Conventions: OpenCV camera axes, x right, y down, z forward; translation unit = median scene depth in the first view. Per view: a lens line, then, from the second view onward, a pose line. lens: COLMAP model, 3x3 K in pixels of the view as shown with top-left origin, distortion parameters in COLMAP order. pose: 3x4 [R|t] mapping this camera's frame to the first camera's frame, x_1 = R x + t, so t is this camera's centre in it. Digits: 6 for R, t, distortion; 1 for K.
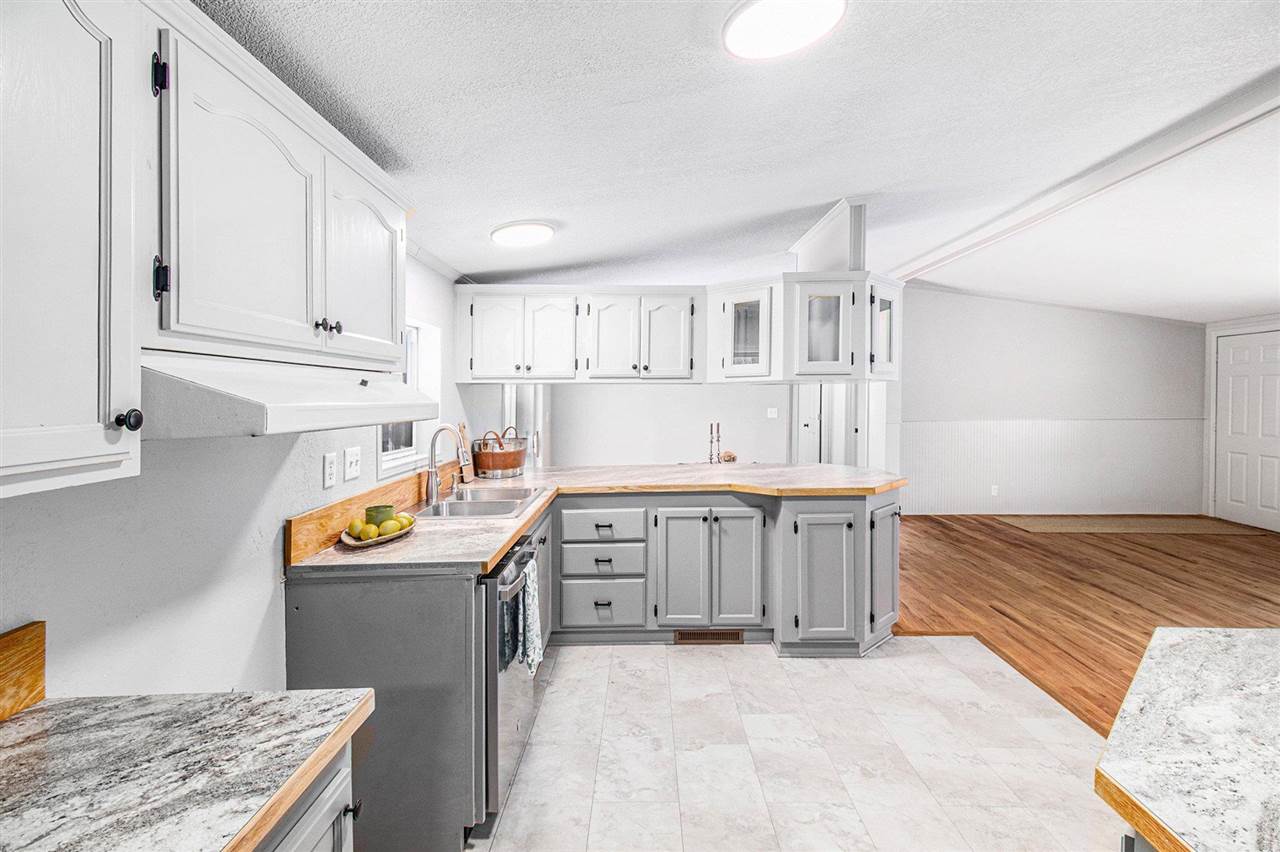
lens RADIAL K [[626.3, 0, 648.6], [0, 626.3, 400.4], [0, 0, 1]] dist [0.000399, -0.002726]
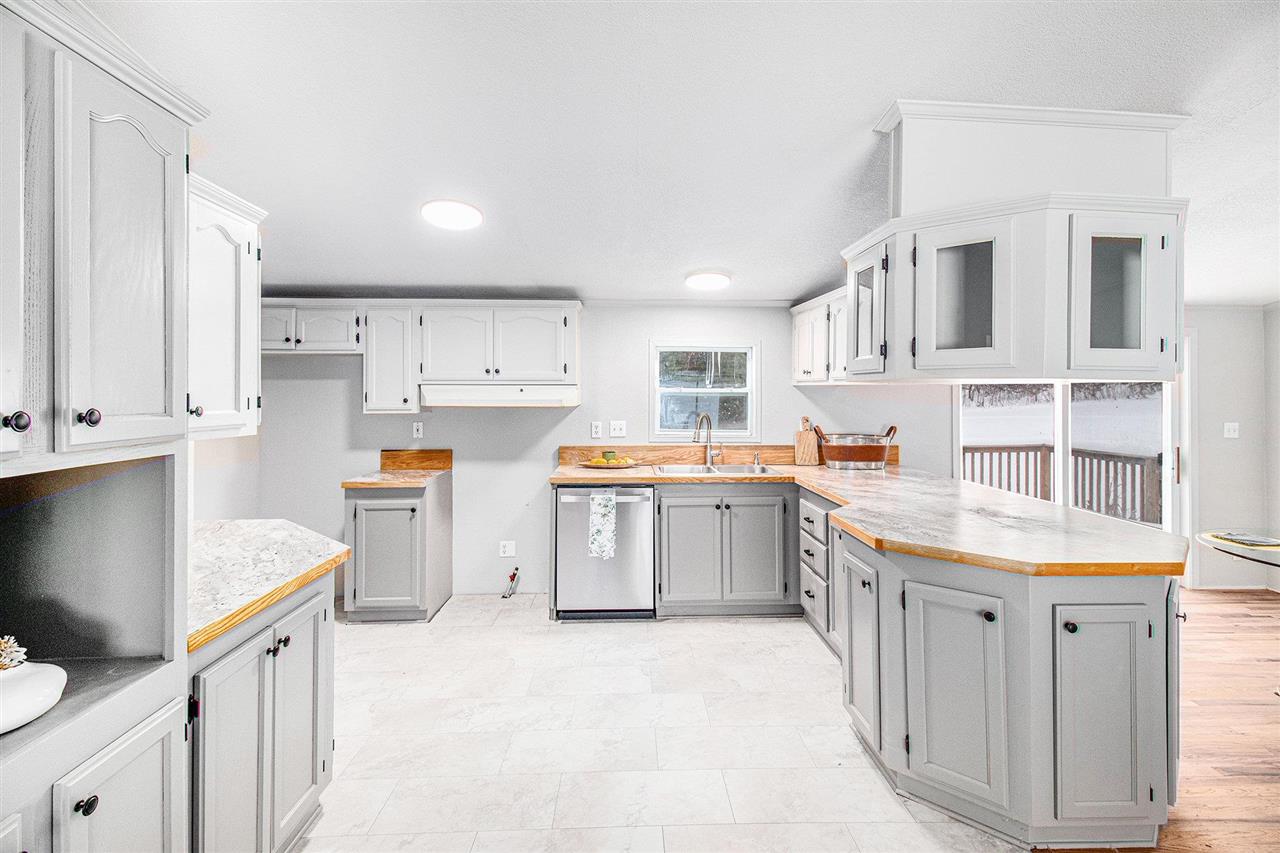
lens RADIAL K [[626.3, 0, 642.7], [0, 626.3, 387.6], [0, 0, 1]] dist [0.000399, -0.002726]
pose [[0.026116, -0.005143, -0.999646, 1.258481], [-0.012356, 0.999909, -0.005467, -0.018233], [0.999583, 0.012494, 0.026050, 0.887436]]
